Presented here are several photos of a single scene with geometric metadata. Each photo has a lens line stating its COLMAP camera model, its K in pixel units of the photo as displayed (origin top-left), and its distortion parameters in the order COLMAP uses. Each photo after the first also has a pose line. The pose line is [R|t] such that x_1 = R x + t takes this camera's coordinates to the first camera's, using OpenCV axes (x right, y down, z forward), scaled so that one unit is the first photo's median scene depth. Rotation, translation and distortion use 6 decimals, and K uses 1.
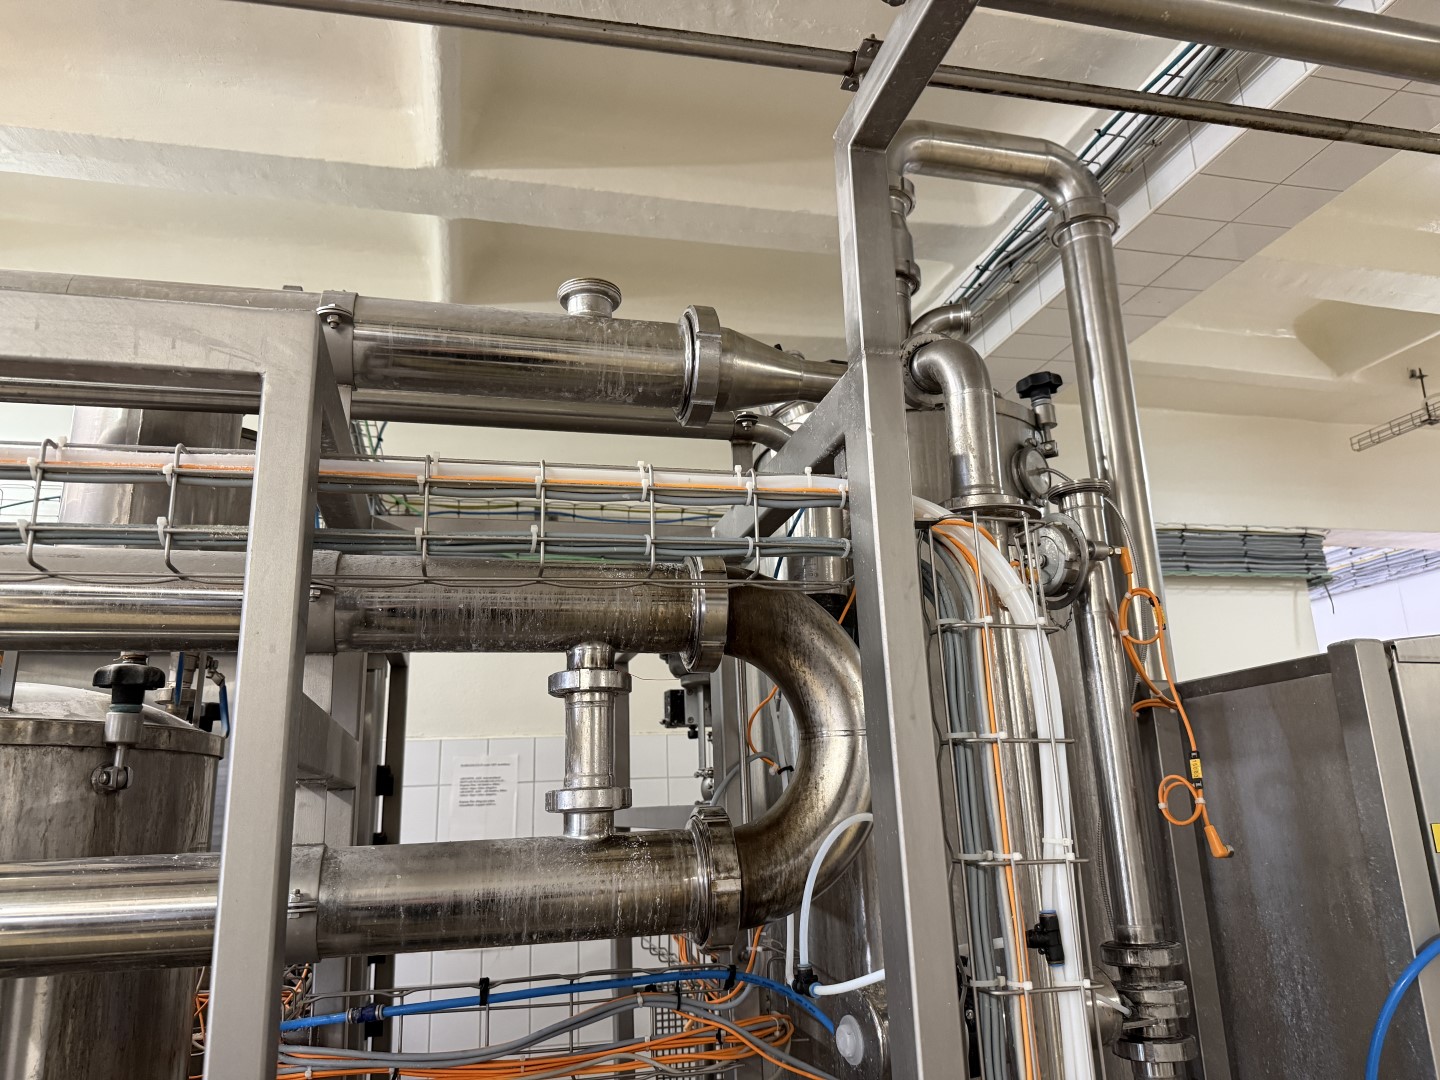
lens RADIAL K [[1021.3, 0, 720.0], [0, 1021.3, 540.0], [0, 0, 1]] dist [0.103349, -0.161497]
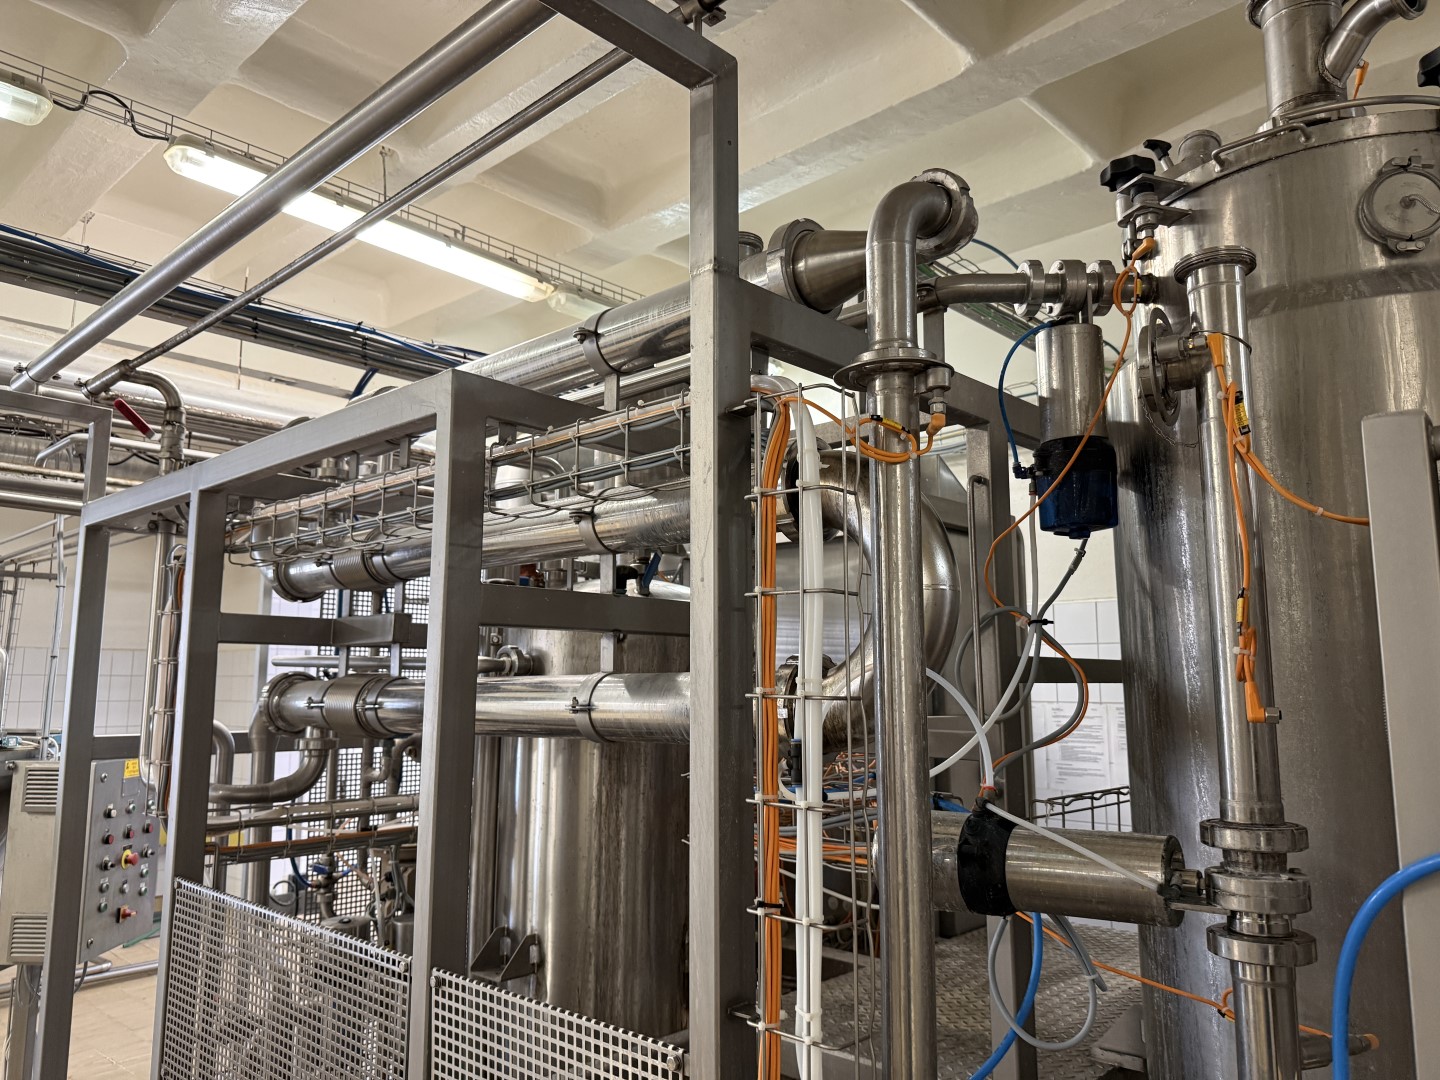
lens RADIAL K [[1021.3, 0, 720.0], [0, 1021.3, 540.0], [0, 0, 1]] dist [0.103349, -0.161497]
pose [[0.546444, -0.070414, -0.834530, 0.452099], [0.184723, 0.982052, 0.038093, 0.033871], [0.816870, -0.174973, 0.549643, 0.114278]]
